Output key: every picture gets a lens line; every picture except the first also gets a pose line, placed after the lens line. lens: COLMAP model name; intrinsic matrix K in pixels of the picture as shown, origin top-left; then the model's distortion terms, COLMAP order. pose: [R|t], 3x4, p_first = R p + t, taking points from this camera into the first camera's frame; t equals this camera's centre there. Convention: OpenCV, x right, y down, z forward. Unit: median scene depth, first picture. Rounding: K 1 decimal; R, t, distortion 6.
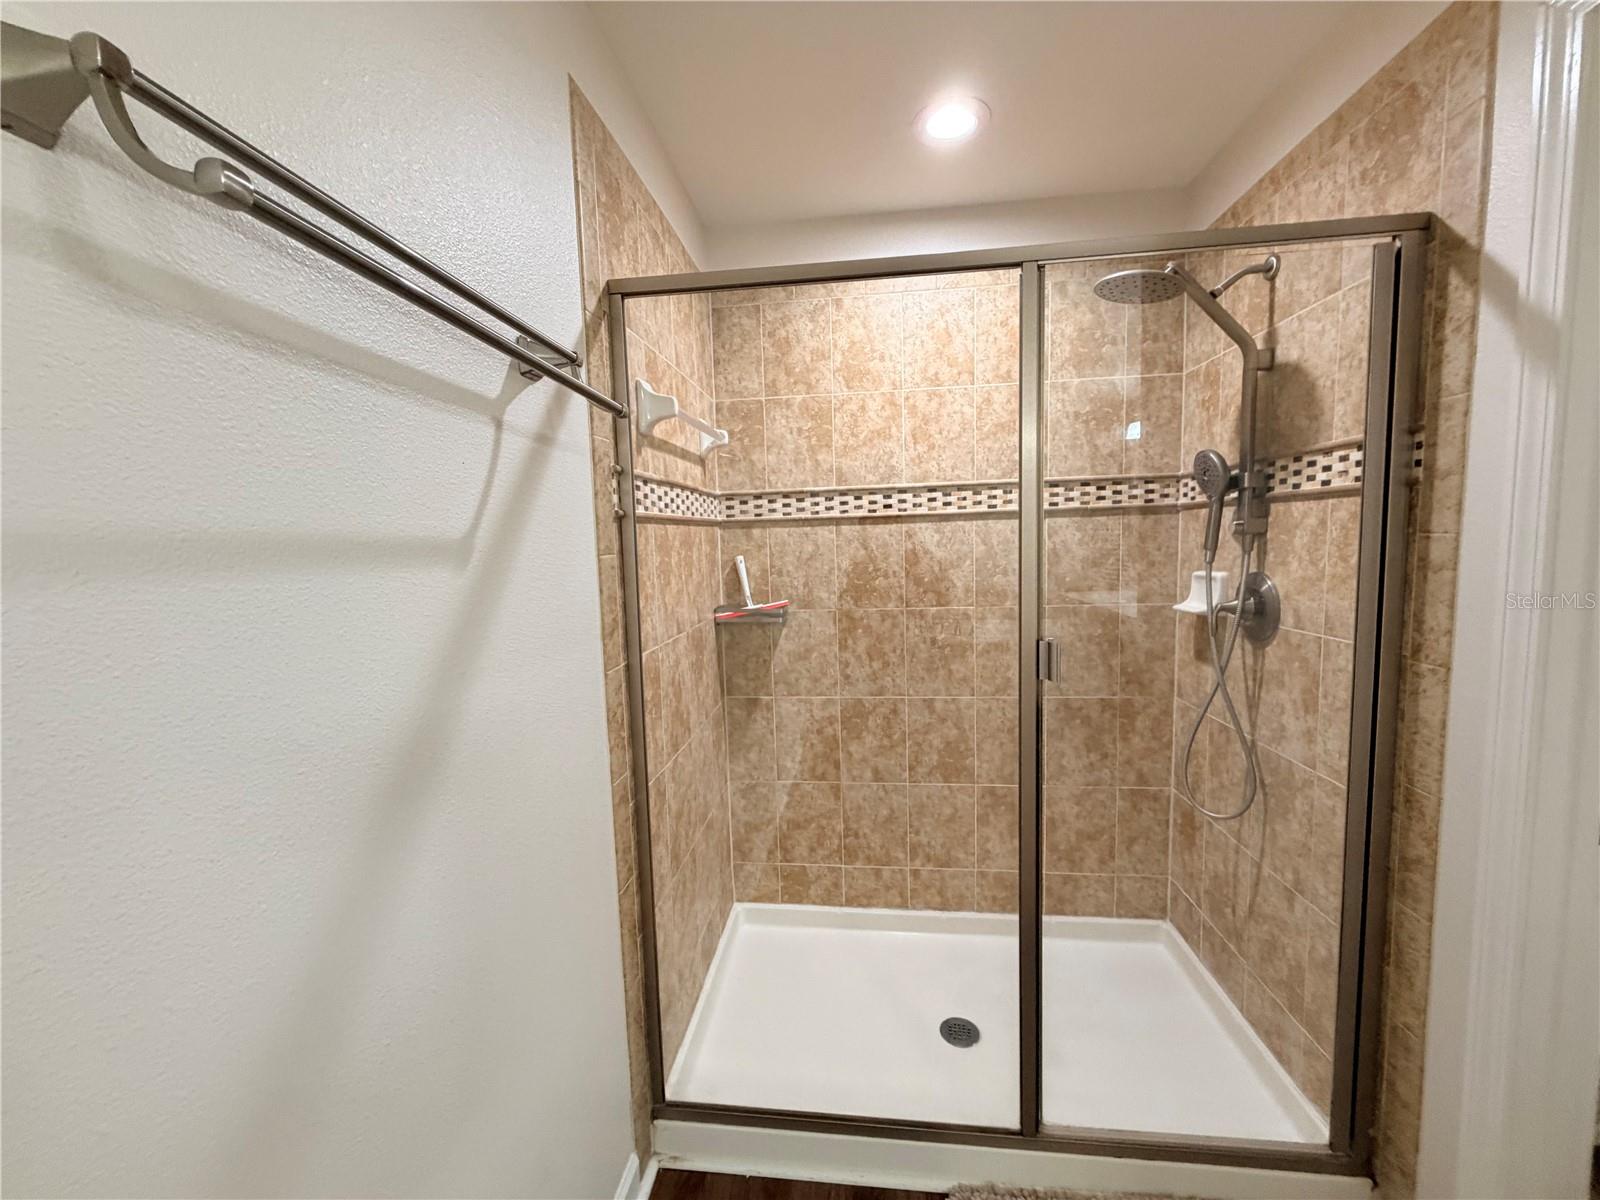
lens RADIAL K [[640.7, 0, 797.0], [0, 640.7, 602.6], [0, 0, 1]] dist [0.000558, -0.000046]
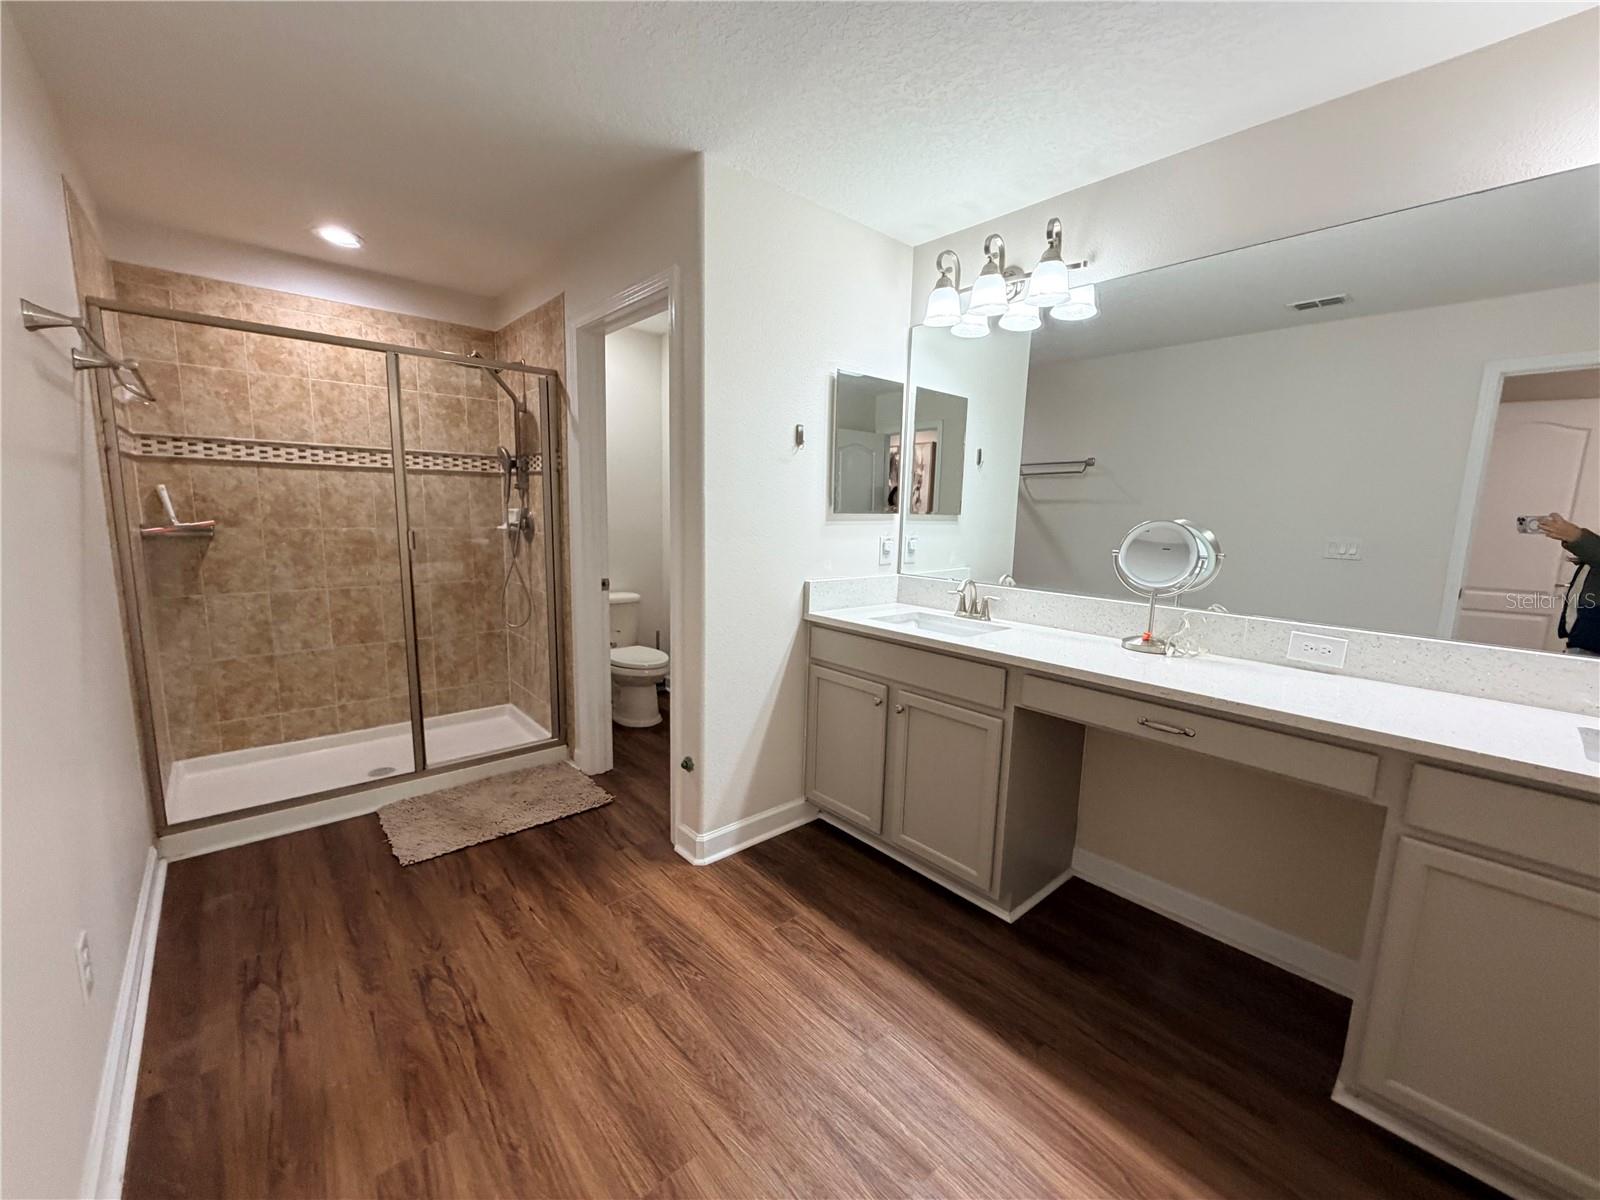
lens RADIAL K [[640.7, 0, 797.0], [0, 640.7, 602.6], [0, 0, 1]] dist [0.000558, -0.000046]
pose [[0.667641, -0.065134, 0.741629, -0.208321], [0.025432, 0.997579, 0.064718, 0.112711], [-0.744049, -0.024348, 0.667682, -0.811989]]
